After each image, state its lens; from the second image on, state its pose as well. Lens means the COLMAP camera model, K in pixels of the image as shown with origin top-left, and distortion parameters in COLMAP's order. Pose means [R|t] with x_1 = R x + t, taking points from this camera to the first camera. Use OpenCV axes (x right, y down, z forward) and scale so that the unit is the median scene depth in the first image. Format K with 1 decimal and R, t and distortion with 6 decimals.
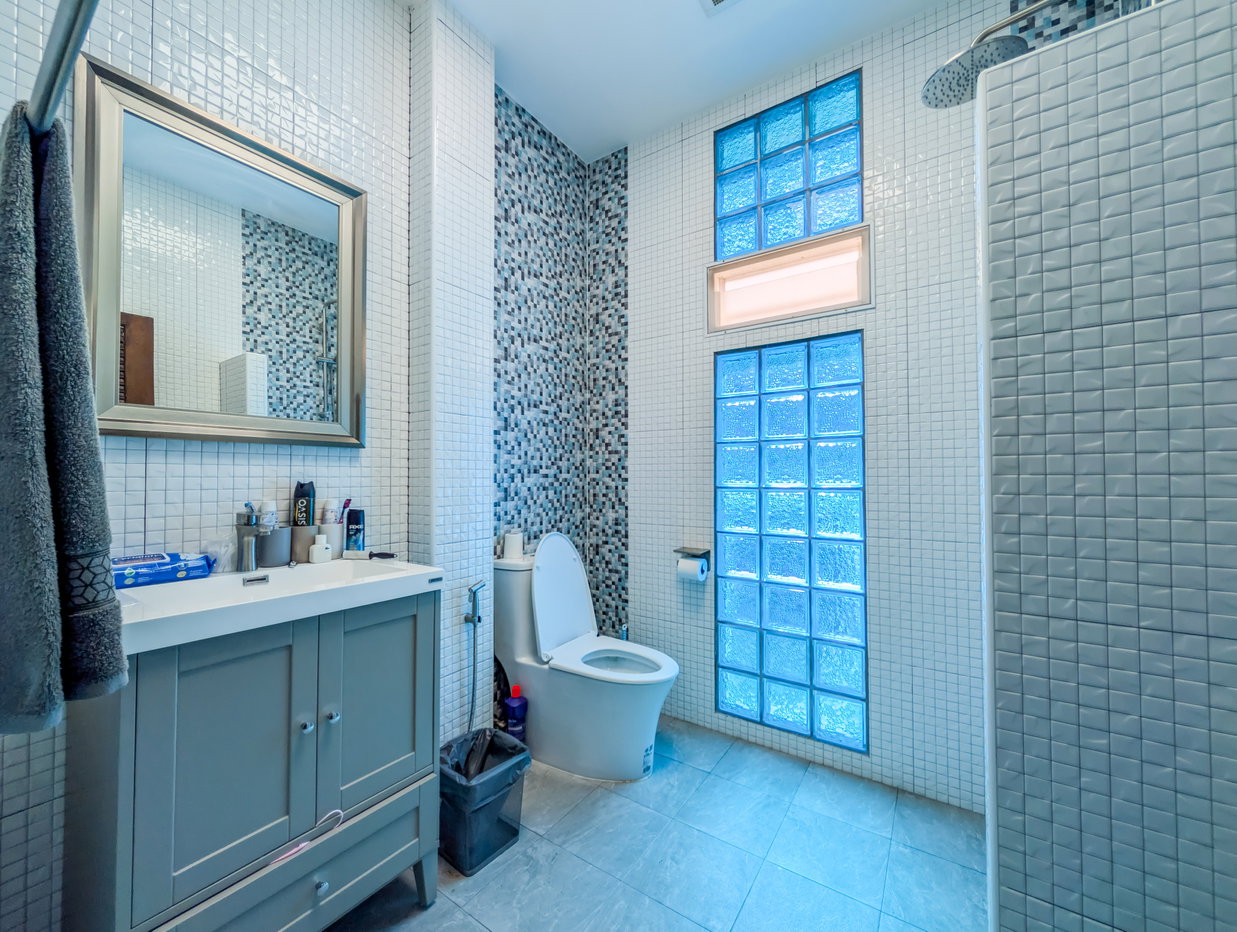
lens RADIAL K [[472.2, 0, 618.5], [0, 472.2, 466.0], [0, 0, 1]] dist [-0.000696, -0.000053]
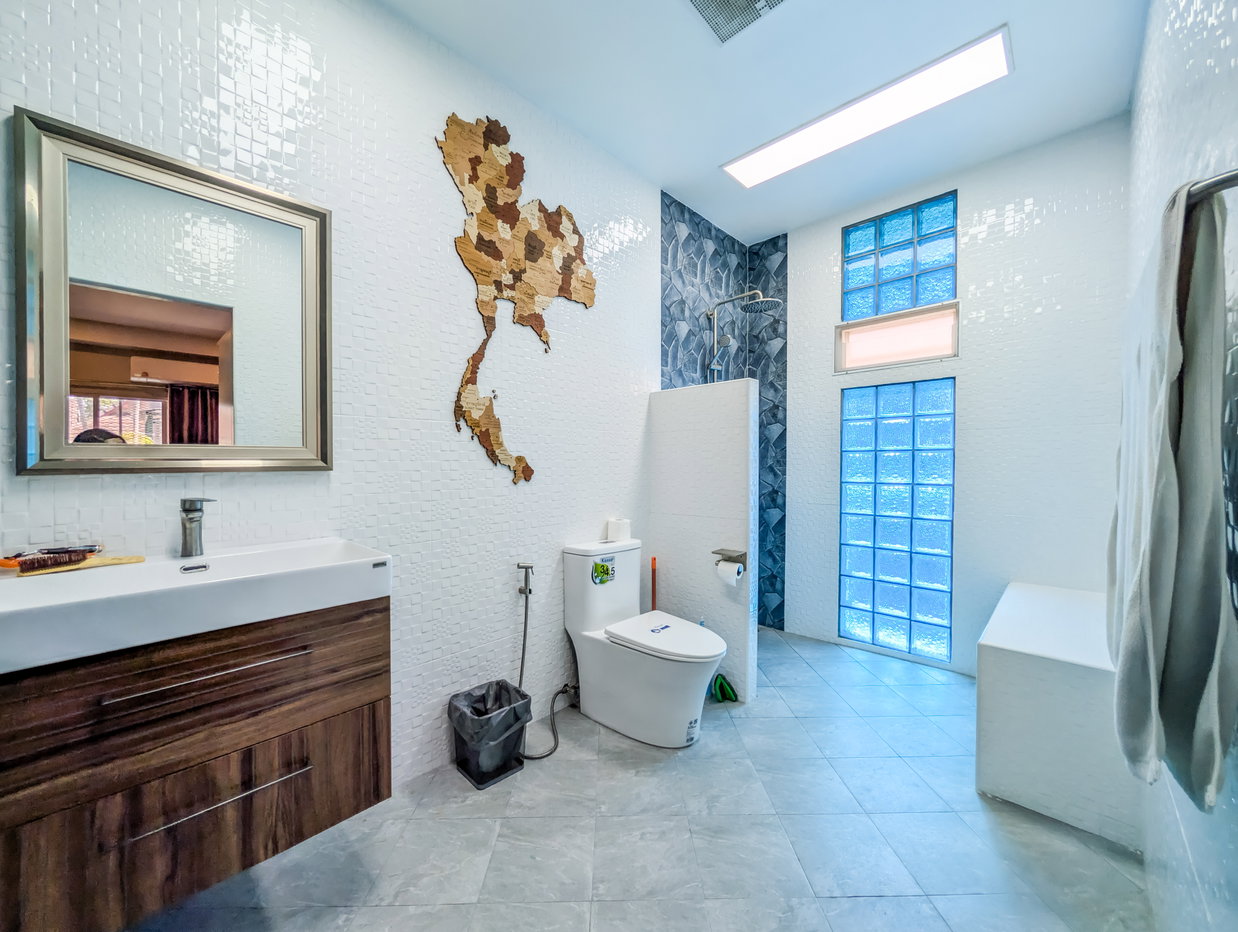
lens RADIAL K [[467.2, 0, 618.5], [0, 467.2, 456.9], [0, 0, 1]] dist [-0.001645, -0.000095]
pose [[0.997344, 0.009637, -0.072193, -0.373280], [-0.008053, 0.999721, 0.022200, -0.057308], [0.072387, -0.021560, 0.997144, -0.467228]]
